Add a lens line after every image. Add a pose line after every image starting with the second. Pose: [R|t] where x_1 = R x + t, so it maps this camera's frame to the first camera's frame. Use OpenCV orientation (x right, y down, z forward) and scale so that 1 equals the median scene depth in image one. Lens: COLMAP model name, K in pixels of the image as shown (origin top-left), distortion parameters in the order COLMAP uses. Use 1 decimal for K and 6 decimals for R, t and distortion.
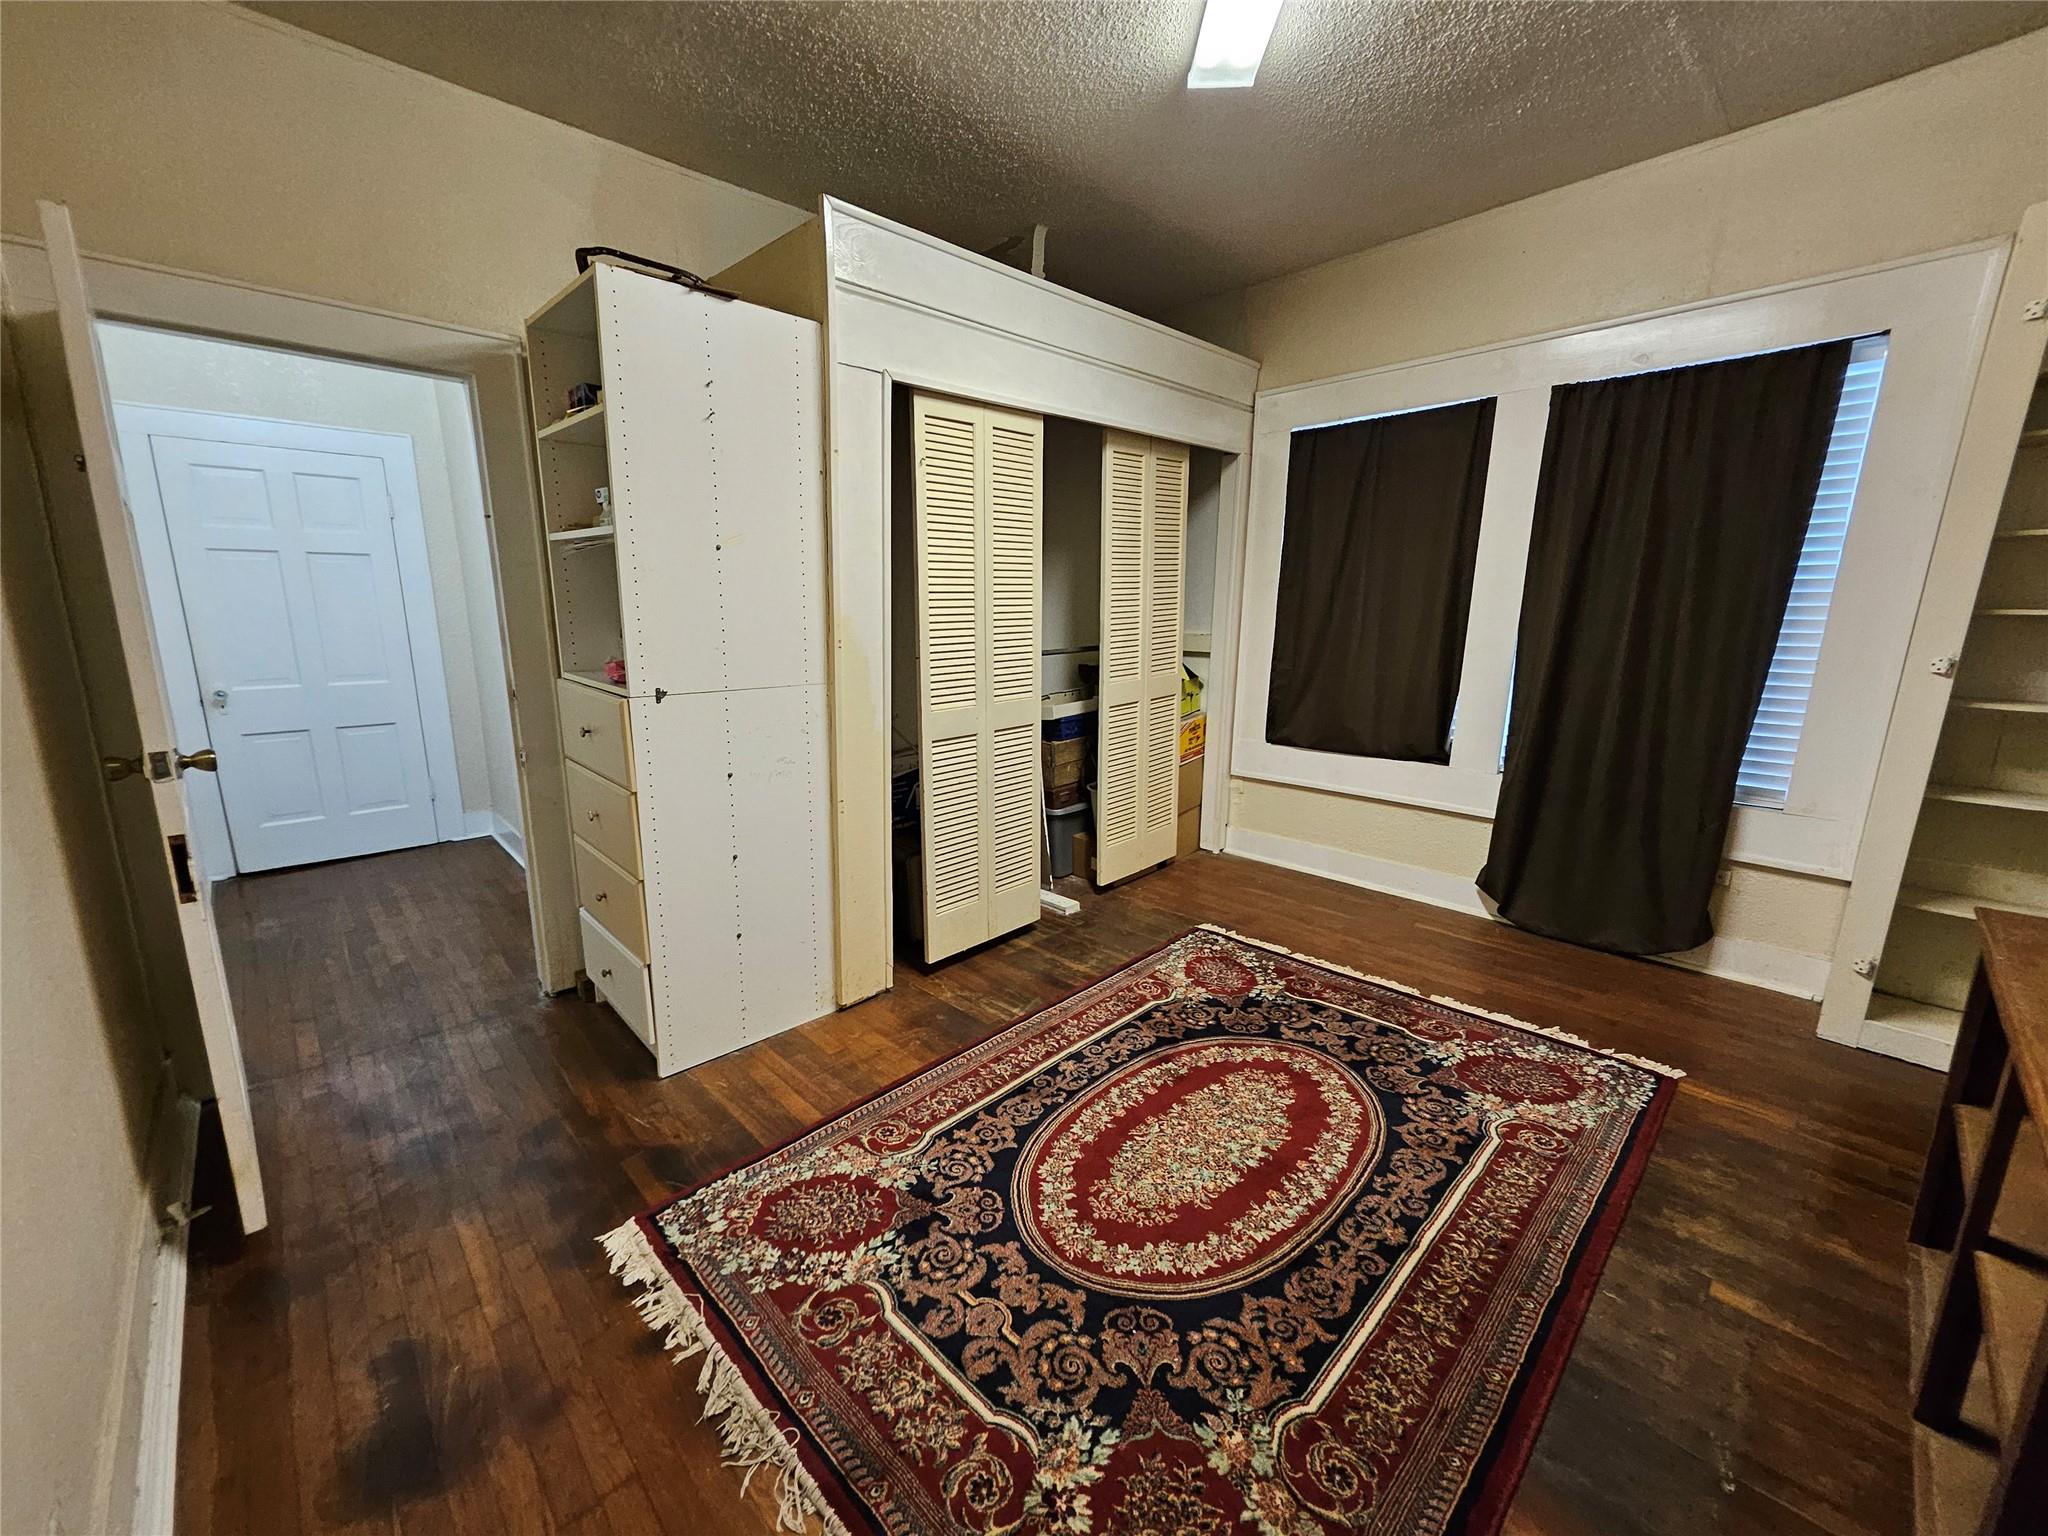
lens RADIAL K [[803.4, 0, 1022.8], [0, 803.4, 768.4], [0, 0, 1]] dist [-0.001009, -0.001251]
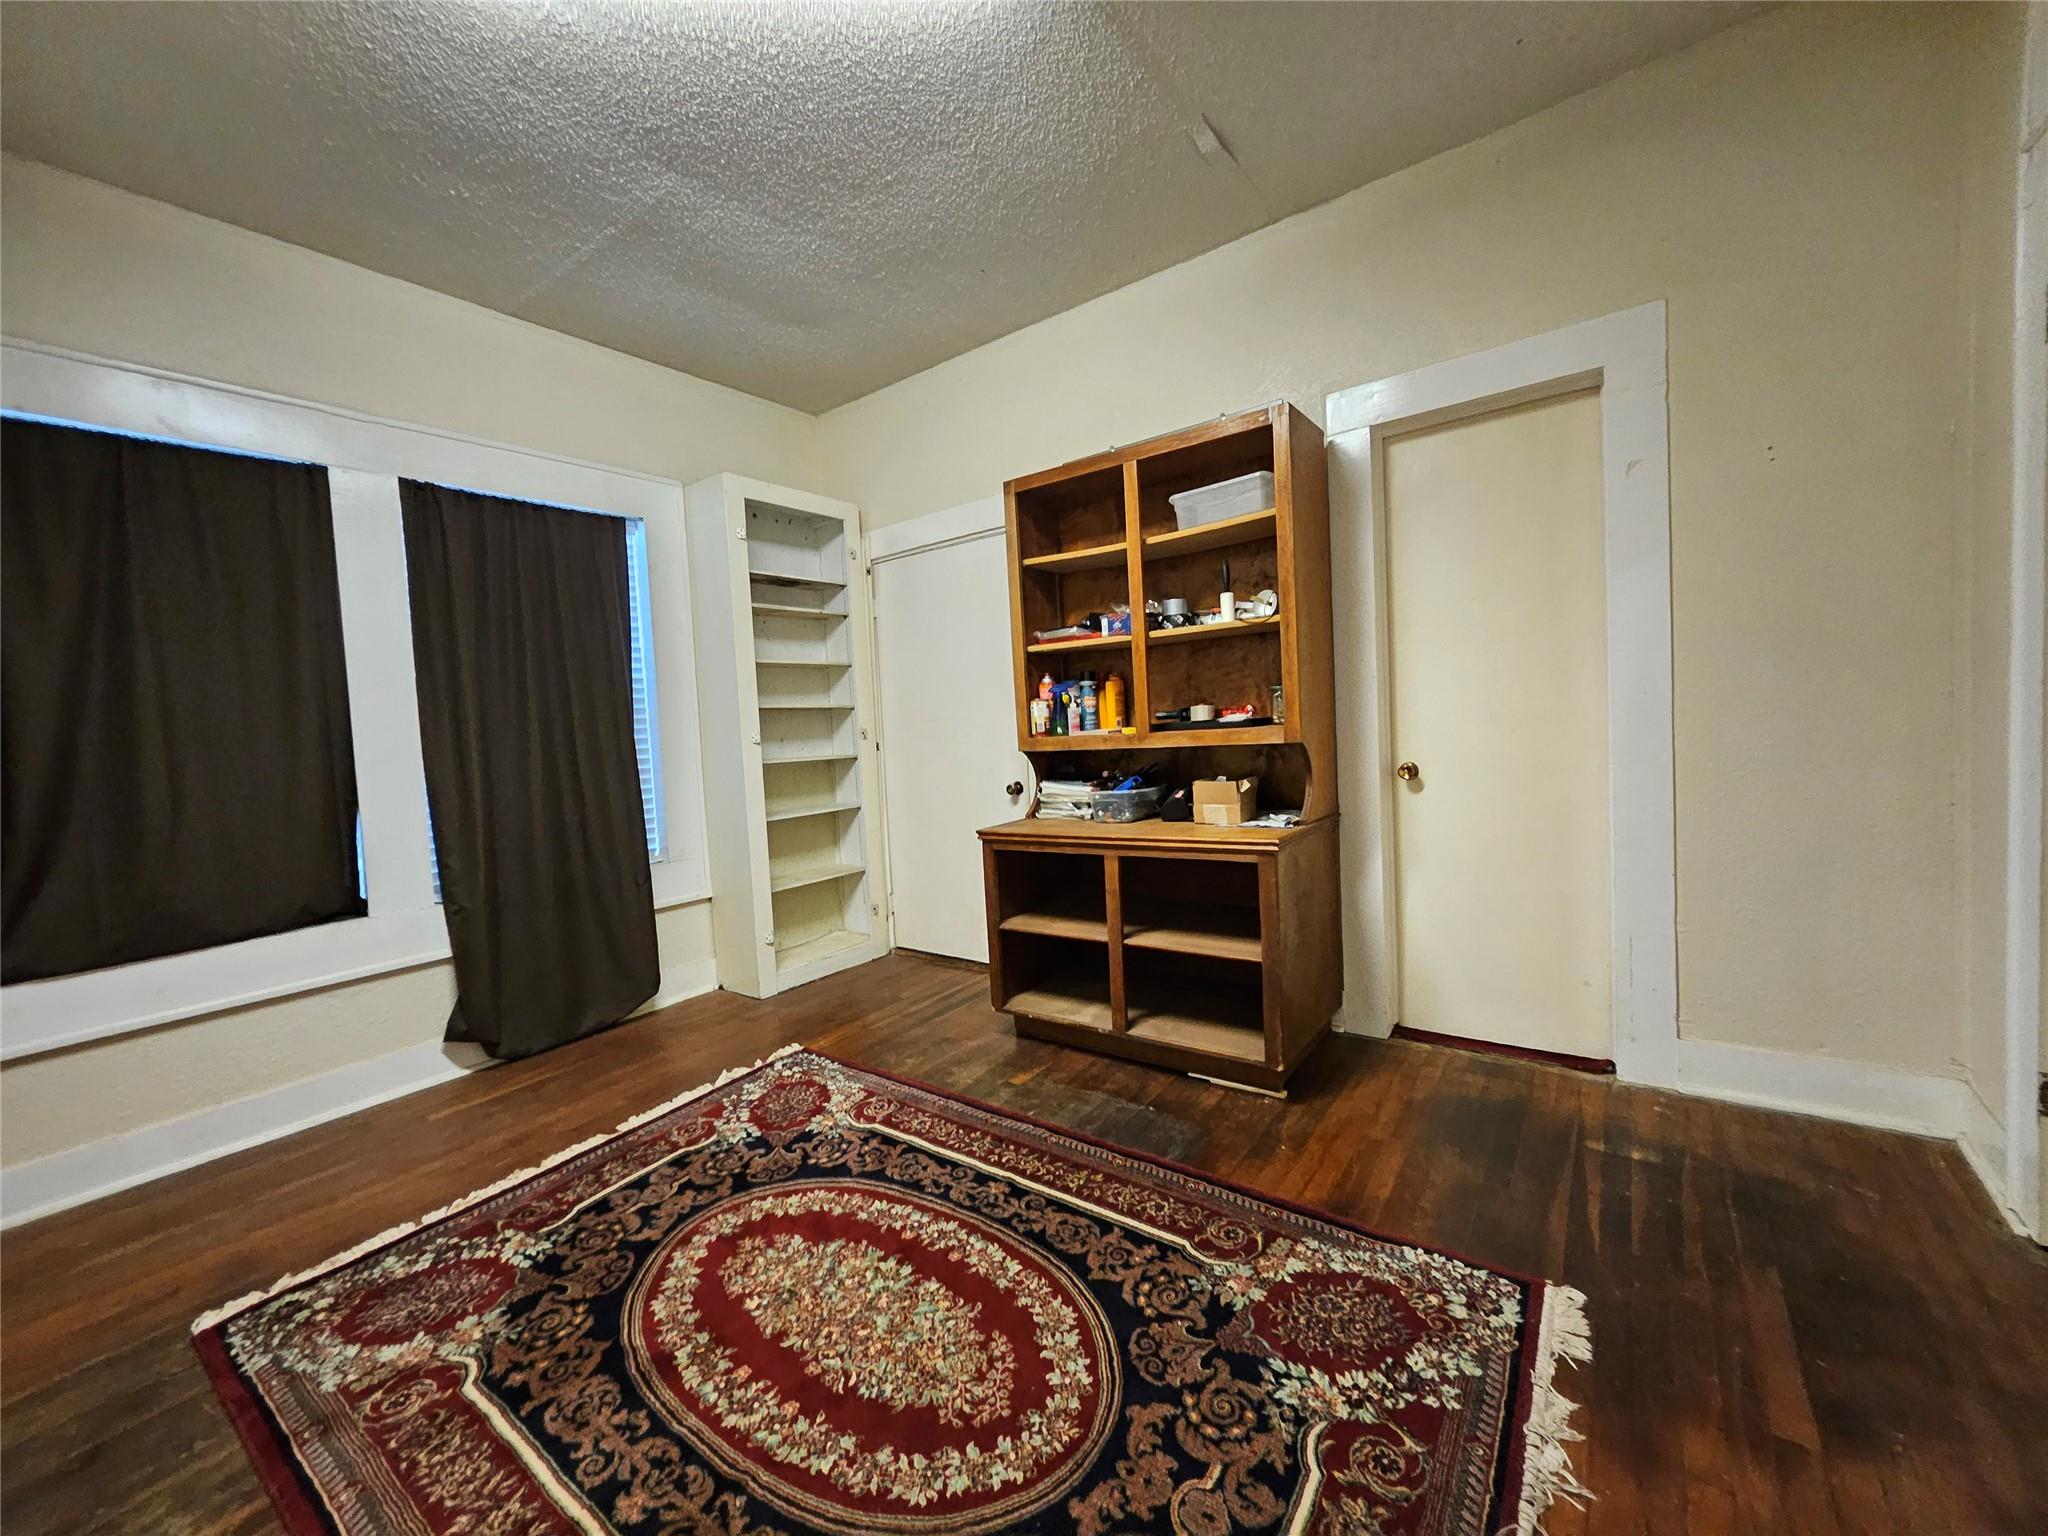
lens RADIAL K [[803.4, 0, 1024.1], [0, 803.4, 759.6], [0, 0, 1]] dist [-0.001009, -0.001251]
pose [[-0.166658, -0.048784, 0.984807, -0.630119], [0.253117, 0.963189, 0.090548, -0.111871], [-0.952973, 0.264362, -0.148175, 0.915555]]
